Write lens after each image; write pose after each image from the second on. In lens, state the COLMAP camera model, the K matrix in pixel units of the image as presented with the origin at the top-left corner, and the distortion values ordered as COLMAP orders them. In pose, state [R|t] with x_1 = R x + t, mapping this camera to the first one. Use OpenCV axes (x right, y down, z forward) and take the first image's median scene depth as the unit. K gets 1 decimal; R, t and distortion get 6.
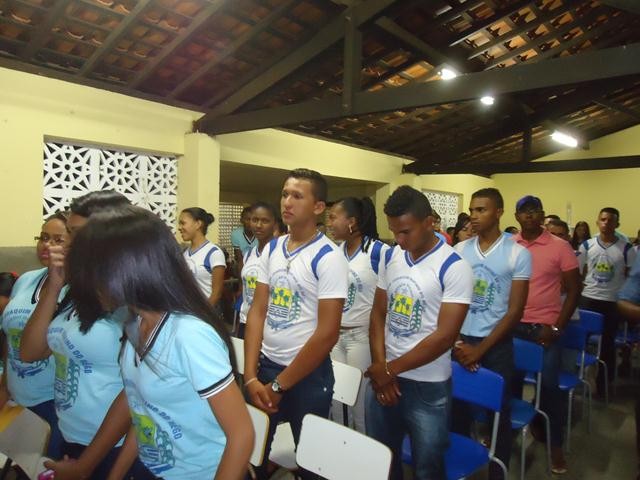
lens RADIAL K [[469.5, 0, 318.6], [0, 469.5, 238.5], [0, 0, 1]] dist [0.001427, 0.003257]
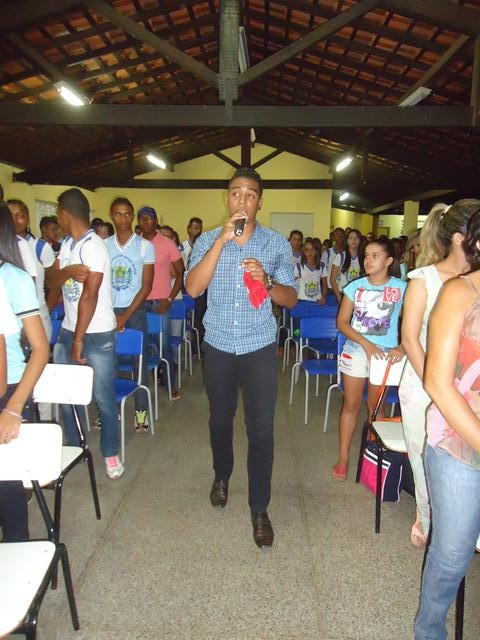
lens RADIAL K [[469.5, 0, 240.0], [0, 469.5, 320.0], [0, 0, 1]] dist [0.001427, 0.003257]
pose [[0.786972, -0.111877, 0.606761, -0.132182], [0.027107, 0.988742, 0.147152, 0.028814], [-0.616393, -0.099357, 0.781145, -0.170751]]
